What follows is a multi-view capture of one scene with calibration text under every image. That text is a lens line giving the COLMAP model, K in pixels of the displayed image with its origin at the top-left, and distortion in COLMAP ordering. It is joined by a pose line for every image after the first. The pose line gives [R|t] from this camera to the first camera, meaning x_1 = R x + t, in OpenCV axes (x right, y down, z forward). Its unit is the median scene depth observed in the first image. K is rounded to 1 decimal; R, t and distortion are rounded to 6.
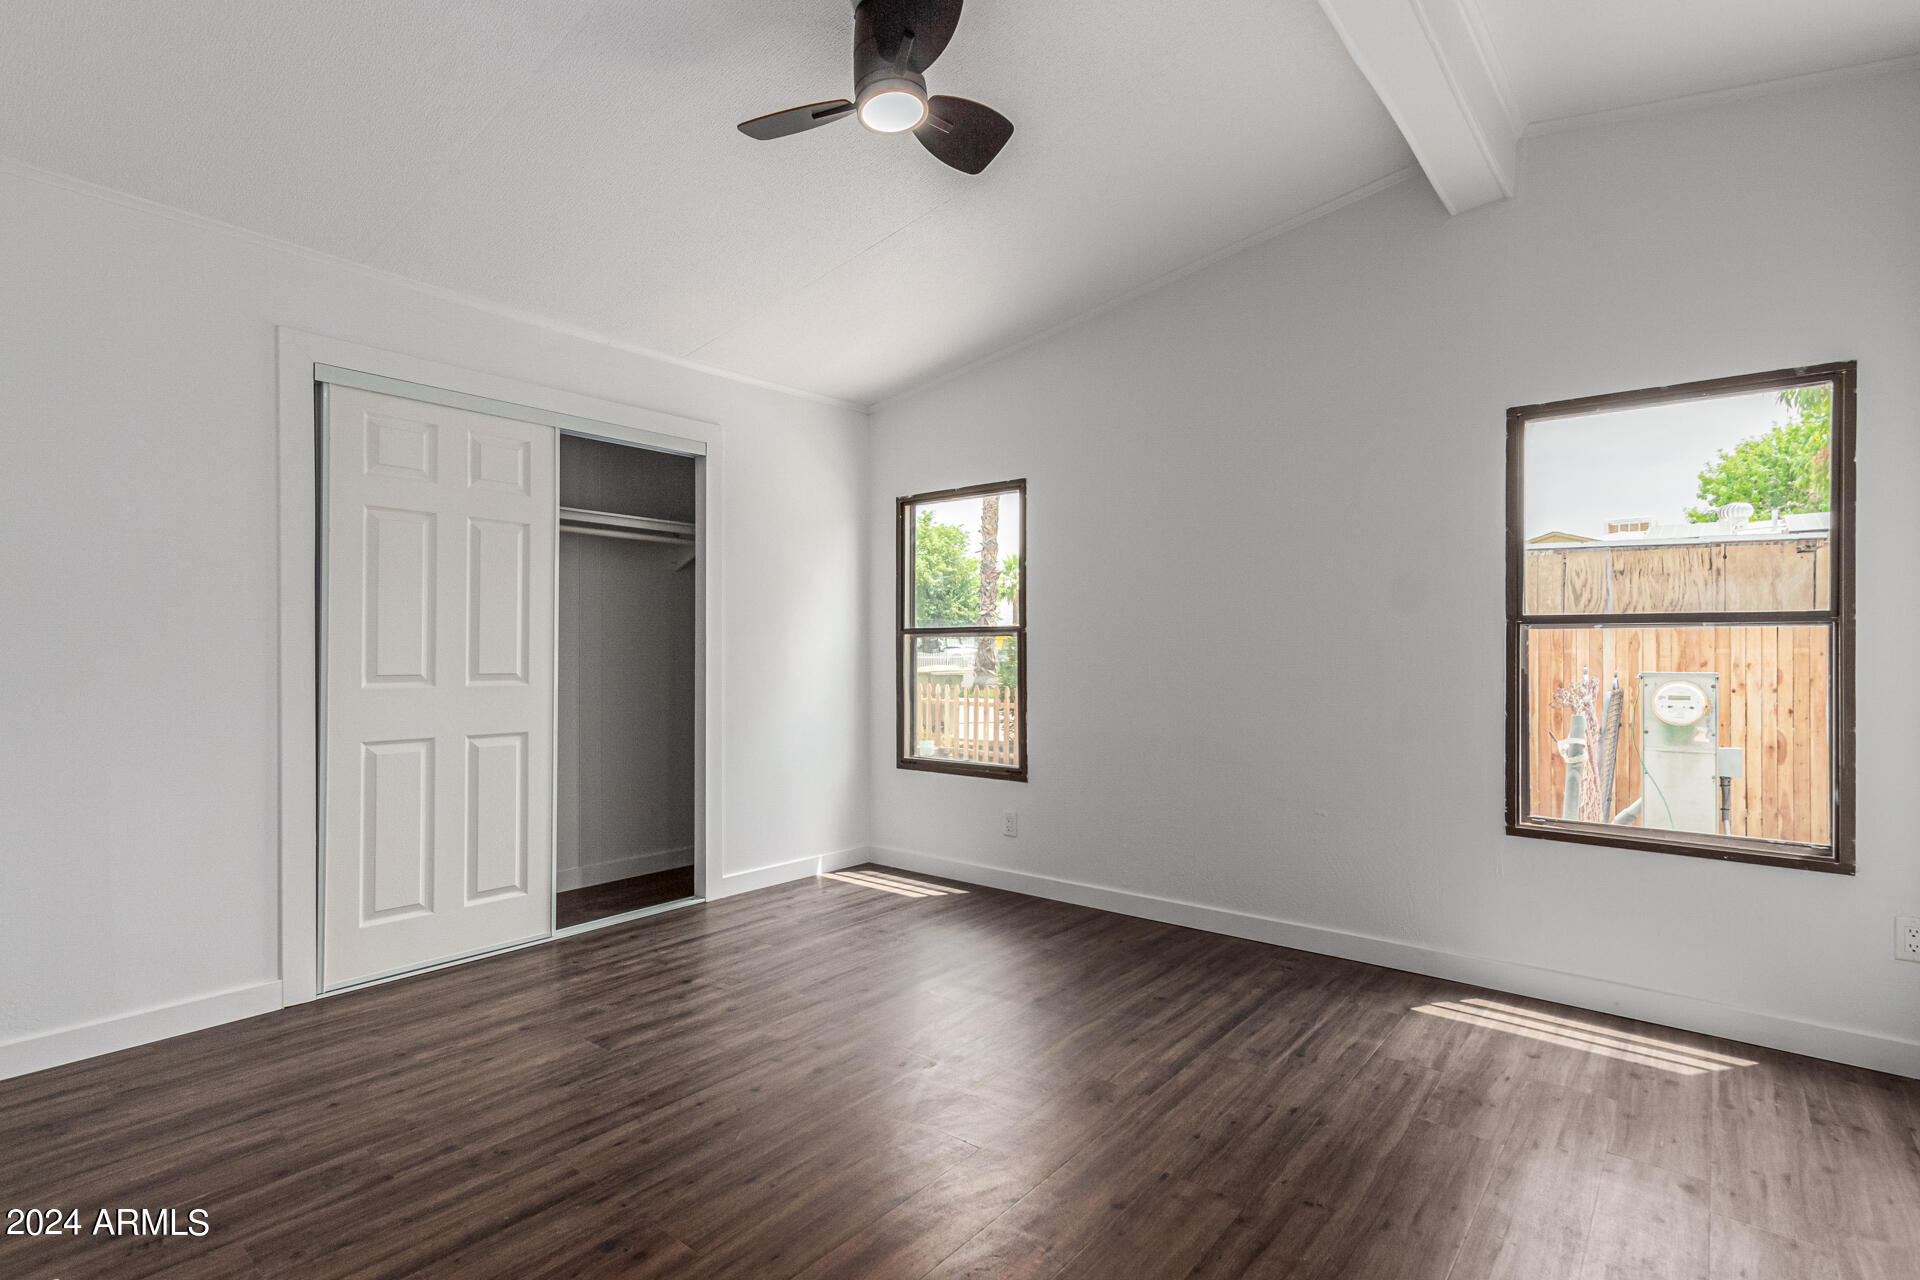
lens RADIAL K [[930.5, 0, 956.8], [0, 930.5, 642.2], [0, 0, 1]] dist [0.013228, -0.005777]
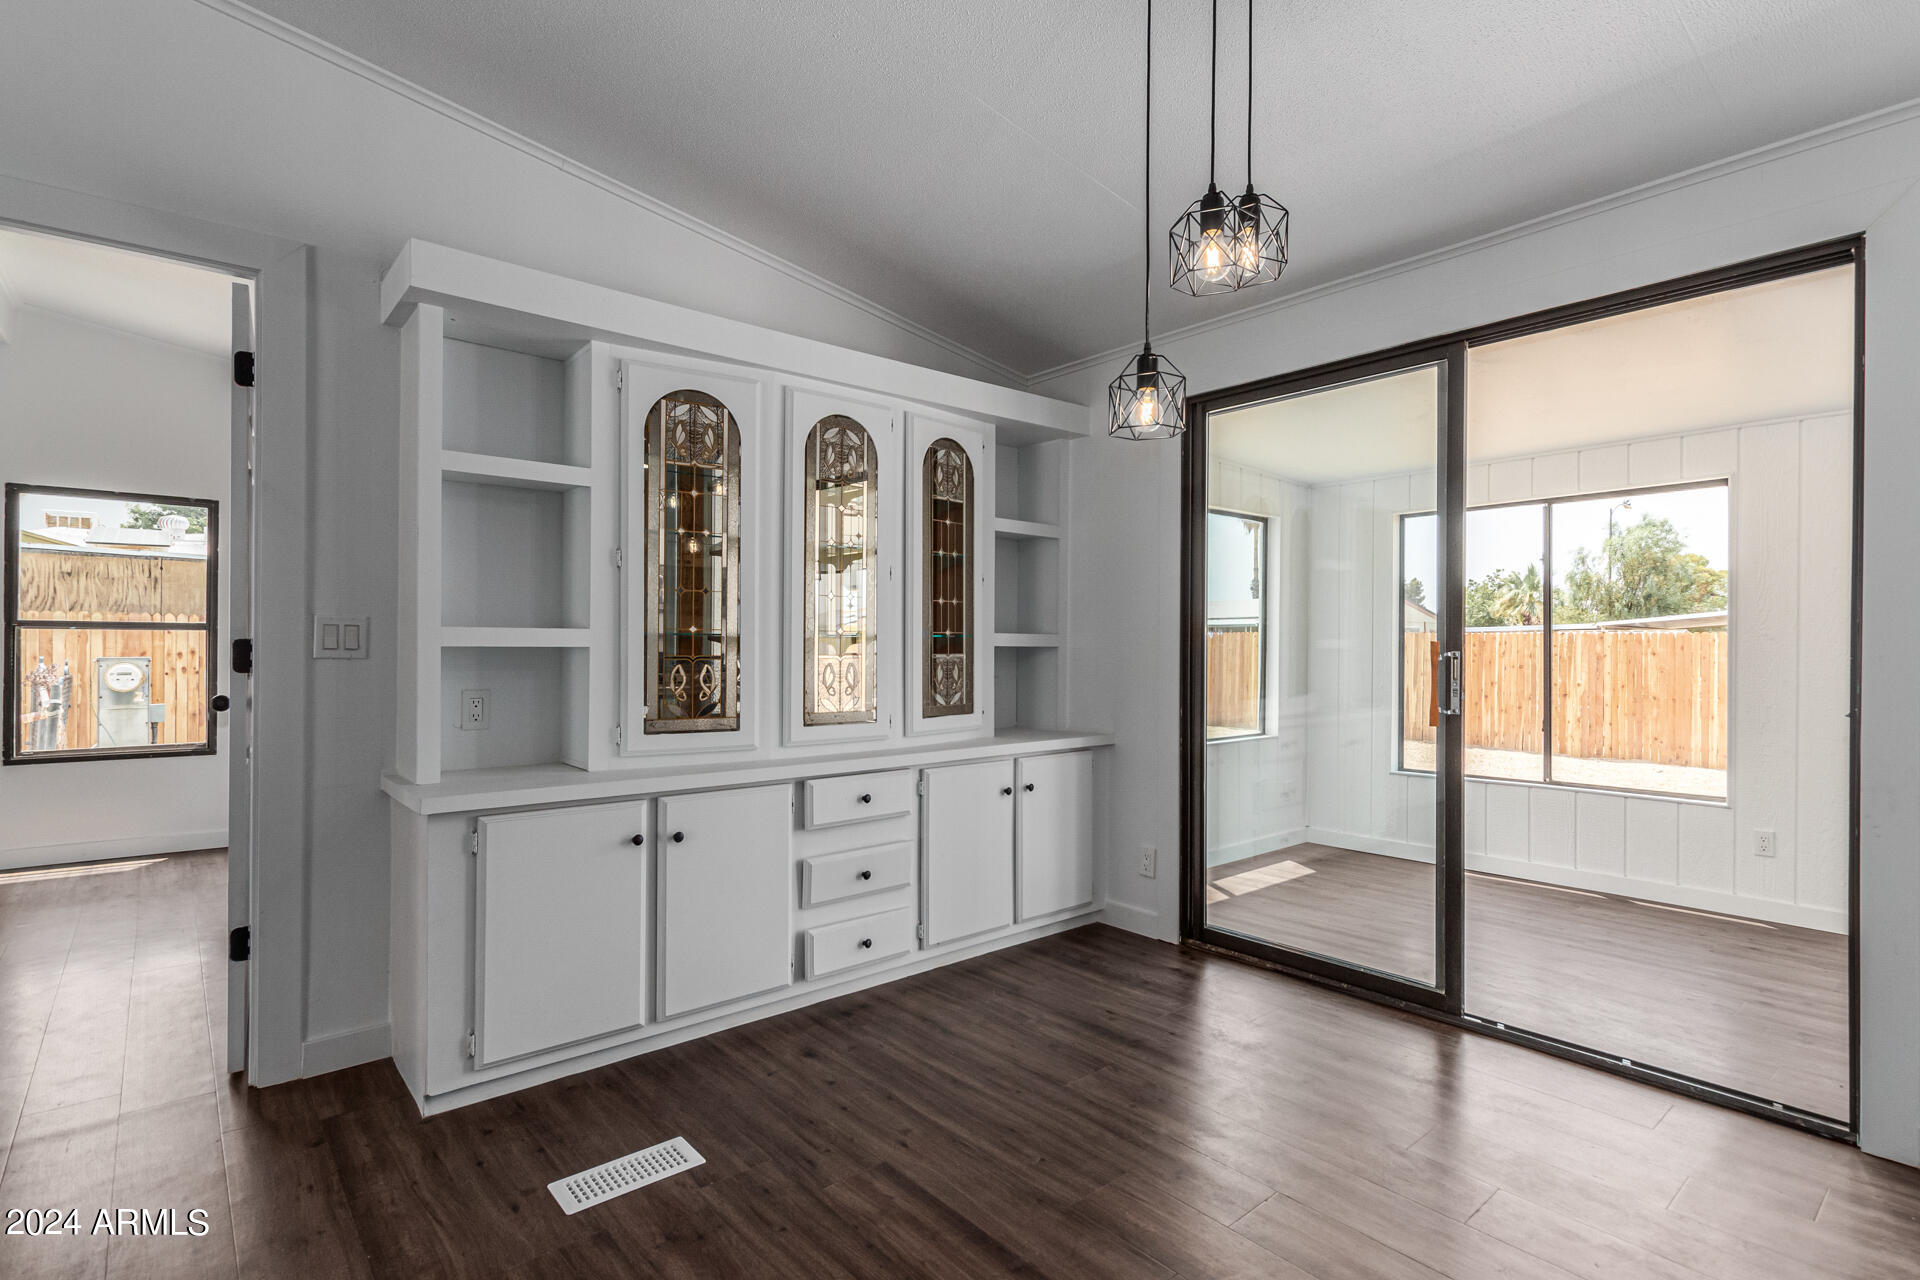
lens RADIAL K [[930.5, 0, 966.1], [0, 930.5, 652.6], [0, 0, 1]] dist [0.013228, -0.005777]
pose [[0.178171, -0.006505, 0.983978, -1.061014], [-0.013373, 0.999870, 0.009031, -0.017770], [-0.983909, -0.014768, 0.178061, -1.357107]]
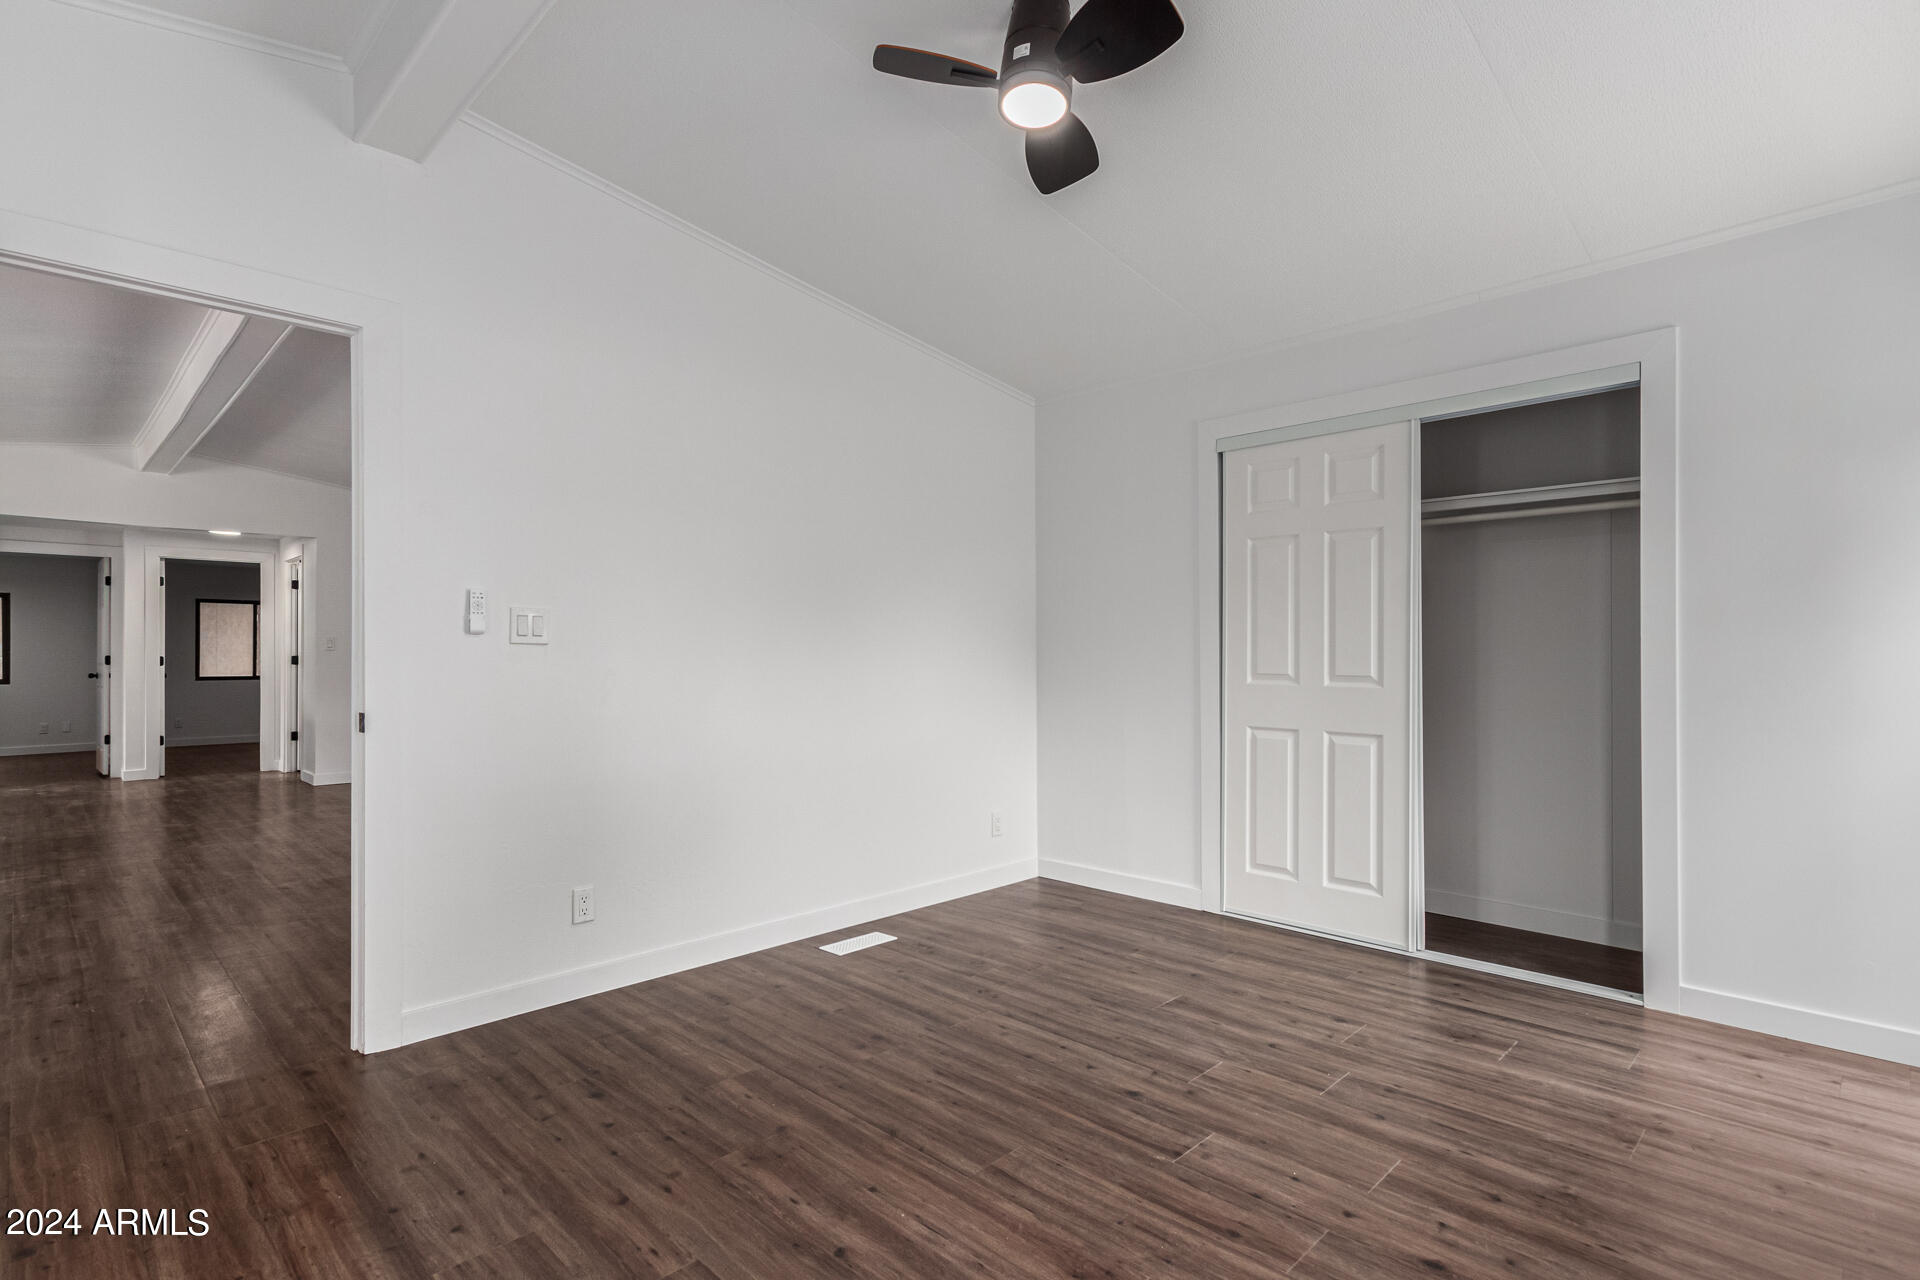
lens RADIAL K [[930.5, 0, 949.1], [0, 930.5, 641.1], [0, 0, 1]] dist [0.013228, -0.005777]
pose [[-0.109236, -0.013235, -0.993928, 0.623727], [0.011841, 0.999823, -0.014615, 0.005310], [0.993945, -0.013365, -0.109060, 0.693274]]
